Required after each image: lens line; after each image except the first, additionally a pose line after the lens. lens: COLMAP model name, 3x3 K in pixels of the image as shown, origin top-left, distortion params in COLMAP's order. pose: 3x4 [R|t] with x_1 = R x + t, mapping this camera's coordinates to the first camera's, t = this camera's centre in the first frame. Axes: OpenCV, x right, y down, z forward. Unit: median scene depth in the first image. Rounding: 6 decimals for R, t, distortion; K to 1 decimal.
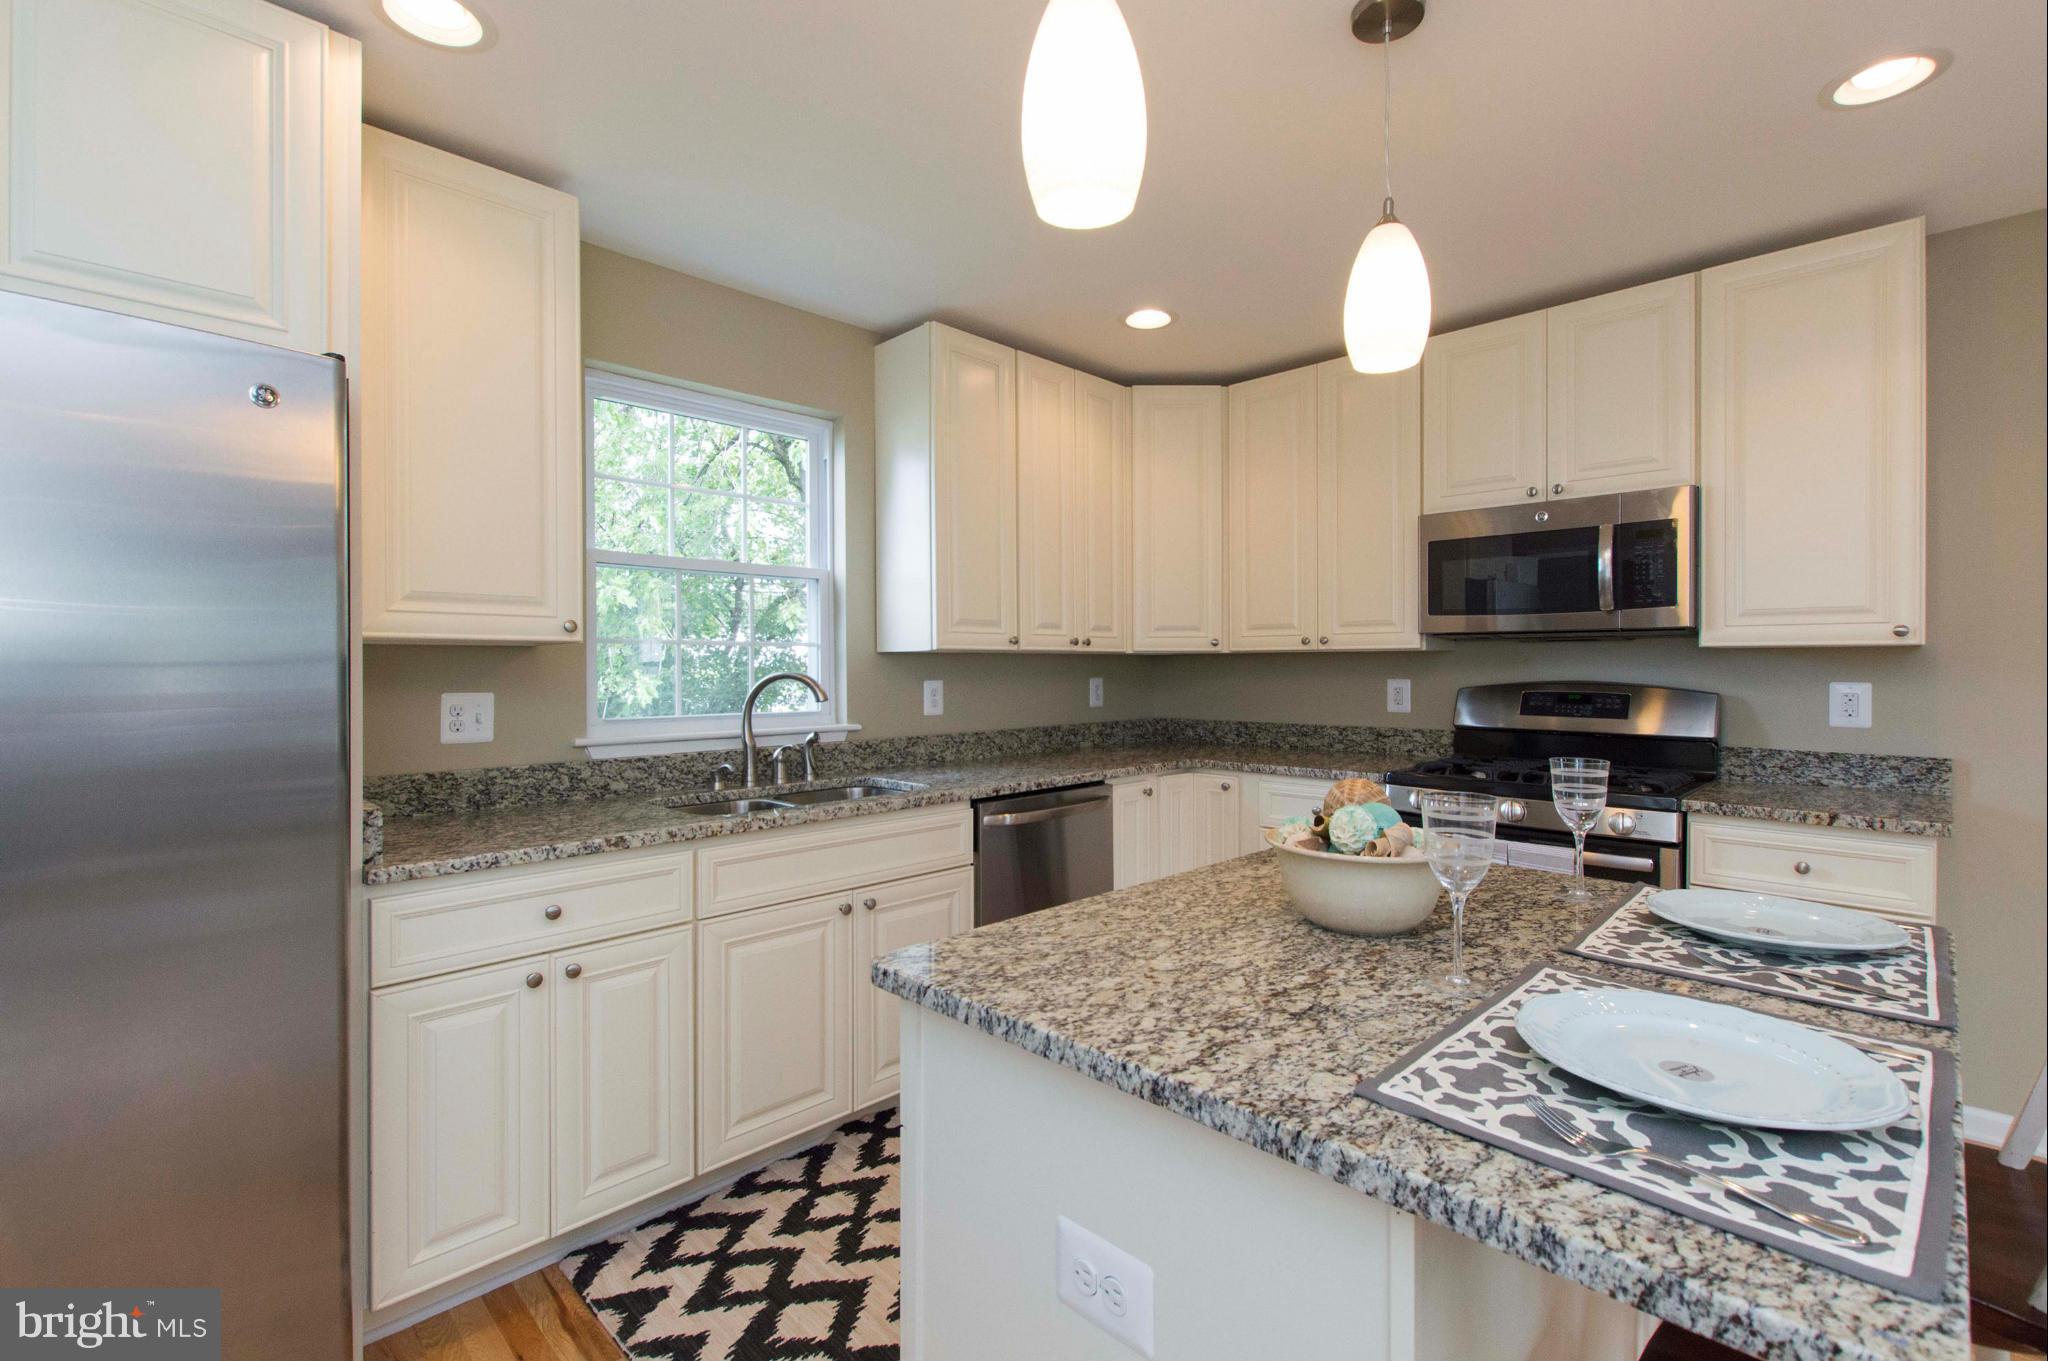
lens RADIAL K [[911.2, 0, 1023.3], [0, 911.2, 665.0], [0, 0, 1]] dist [0.004063, -0.003299]
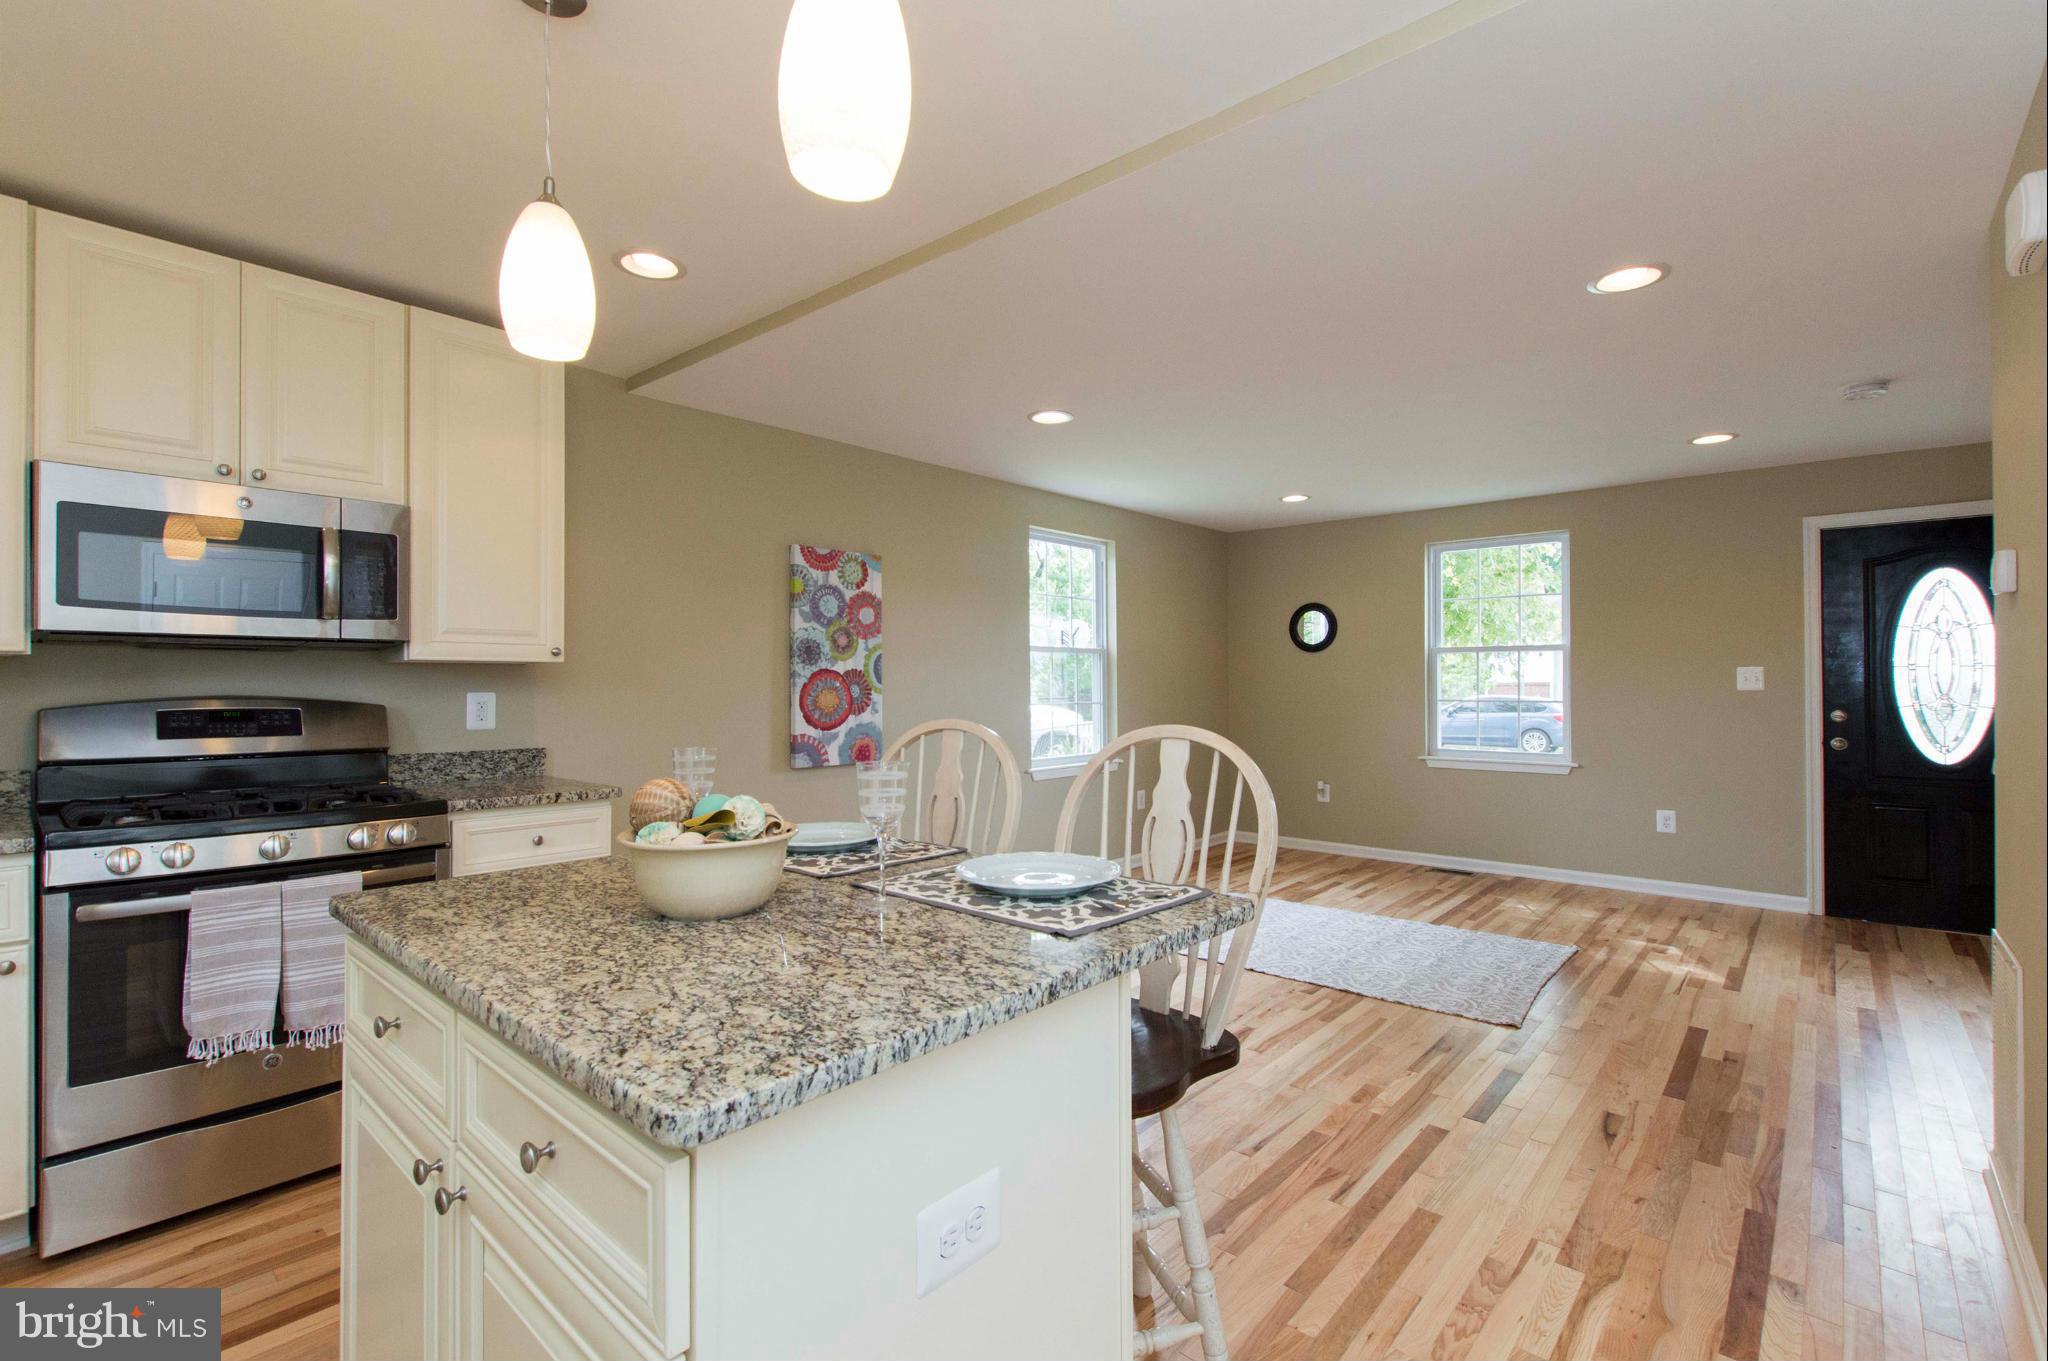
lens RADIAL K [[911.2, 0, 1019.2], [0, 911.2, 676.4], [0, 0, 1]] dist [0.004063, -0.003299]
pose [[-0.054942, 0.009432, 0.998445, -0.354938], [0.004284, 0.999948, -0.009210, 0.011815], [-0.998480, 0.003771, -0.054980, 0.350530]]
